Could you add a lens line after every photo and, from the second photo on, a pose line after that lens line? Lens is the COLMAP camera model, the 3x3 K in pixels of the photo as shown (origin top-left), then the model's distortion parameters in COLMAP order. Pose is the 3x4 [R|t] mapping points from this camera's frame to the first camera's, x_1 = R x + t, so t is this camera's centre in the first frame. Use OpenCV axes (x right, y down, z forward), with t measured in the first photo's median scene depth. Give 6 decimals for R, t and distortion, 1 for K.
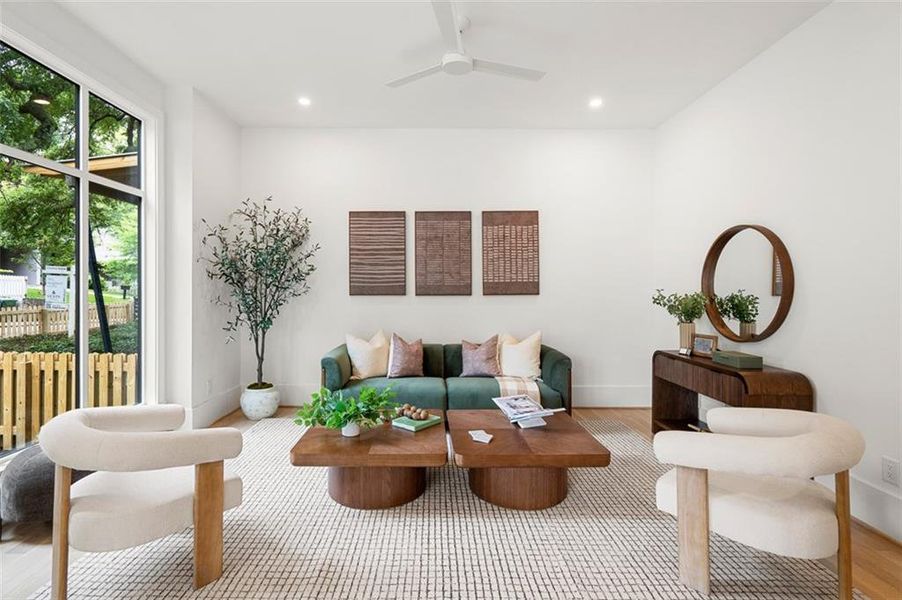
lens RADIAL K [[416.7, 0, 449.4], [0, 416.7, 294.0], [0, 0, 1]] dist [0.000866, 0.000236]
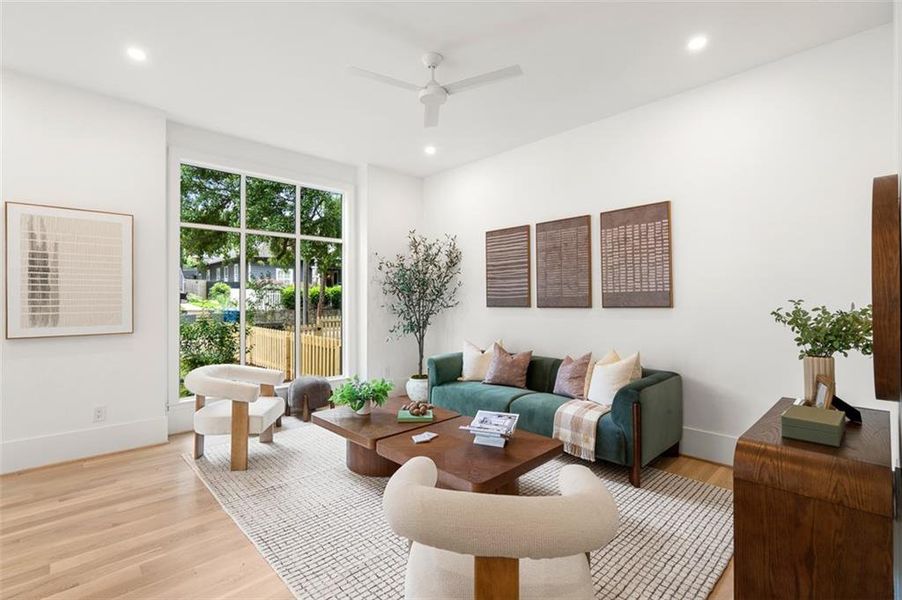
lens RADIAL K [[416.7, 0, 449.4], [0, 416.7, 294.0], [0, 0, 1]] dist [0.000866, 0.000236]
pose [[0.689983, -0.016490, -0.723638, 0.496293], [-0.005031, 0.999607, -0.027576, -0.000407], [0.723808, 0.022668, 0.689629, 0.160808]]
